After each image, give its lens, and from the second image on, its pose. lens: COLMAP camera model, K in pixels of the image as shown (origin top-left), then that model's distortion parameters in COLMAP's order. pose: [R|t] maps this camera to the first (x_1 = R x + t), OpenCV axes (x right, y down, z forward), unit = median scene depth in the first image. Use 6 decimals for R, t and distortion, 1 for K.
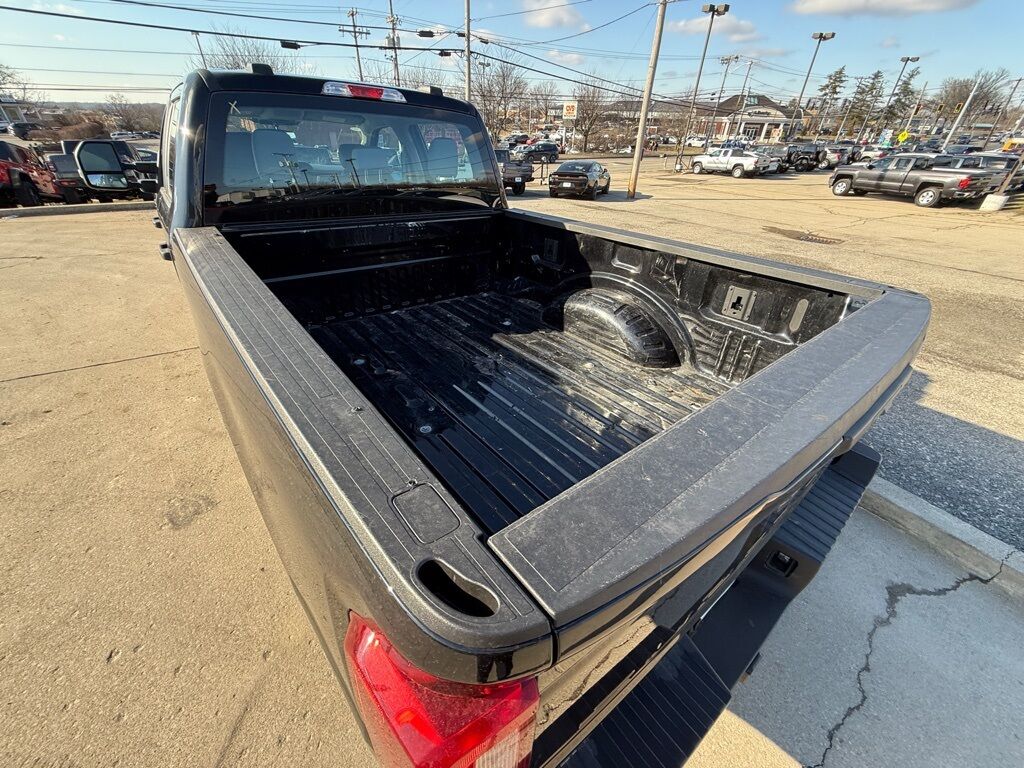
lens RADIAL K [[404.4, 0, 511.4], [0, 404.4, 386.9], [0, 0, 1]] dist [-0.000445, -0.000287]
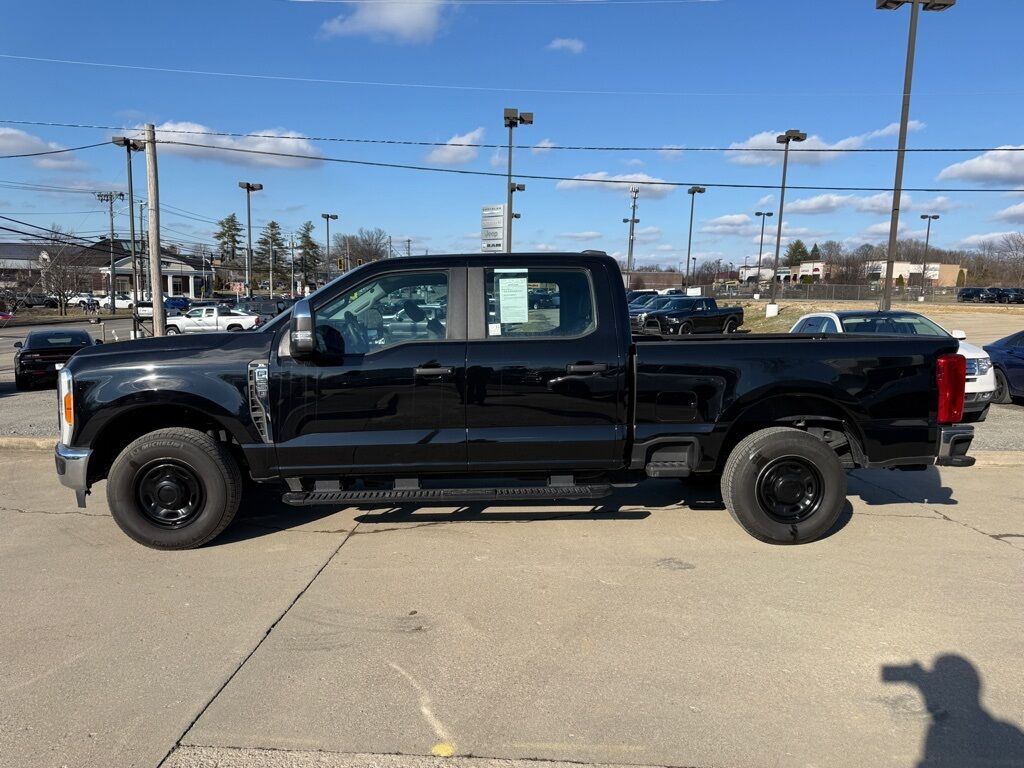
lens RADIAL K [[716.6, 0, 510.0], [0, 716.6, 401.0], [0, 0, 1]] dist [0.040617, -0.001561]
pose [[0.571797, -0.140148, 0.808336, -0.186134], [0.447594, 0.879030, -0.164212, 0.001315], [-0.687538, 0.455703, 0.565356, -0.005019]]
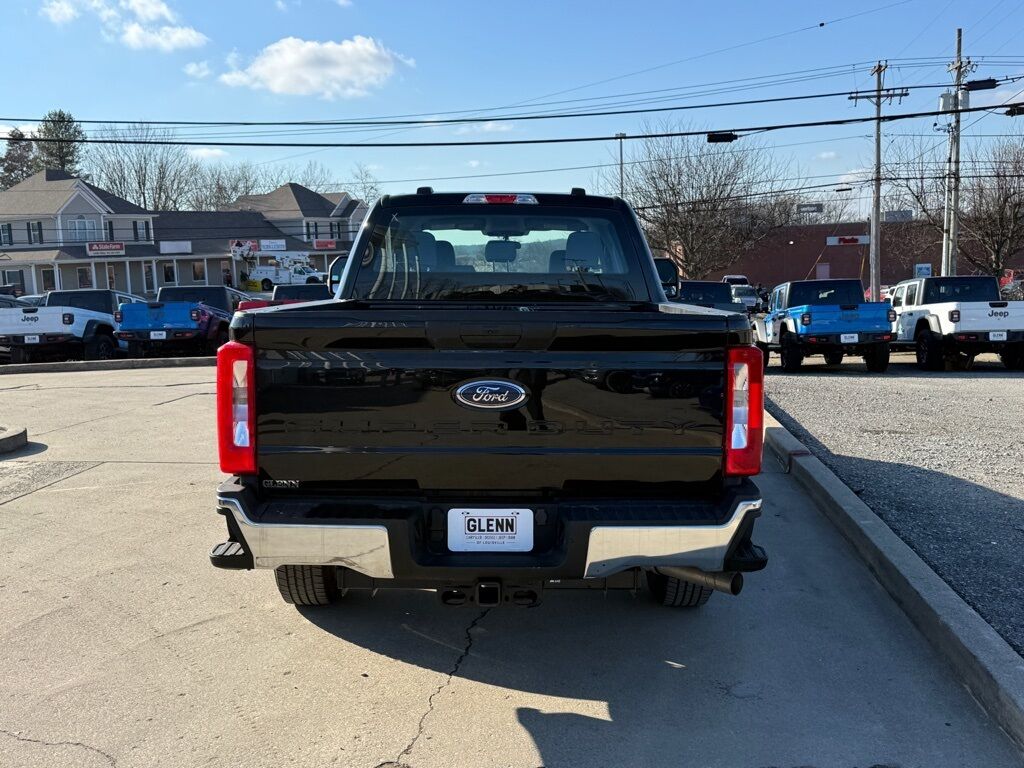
lens RADIAL K [[1017.3, 0, 512.0], [0, 1017.3, 384.0], [0, 0, 1]] dist [0.174931, -0.371716]
pose [[0.778250, 0.029420, -0.627265, 0.094844], [-0.298867, 0.895867, -0.328787, 0.042559], [0.552273, 0.443347, 0.706001, -0.049316]]
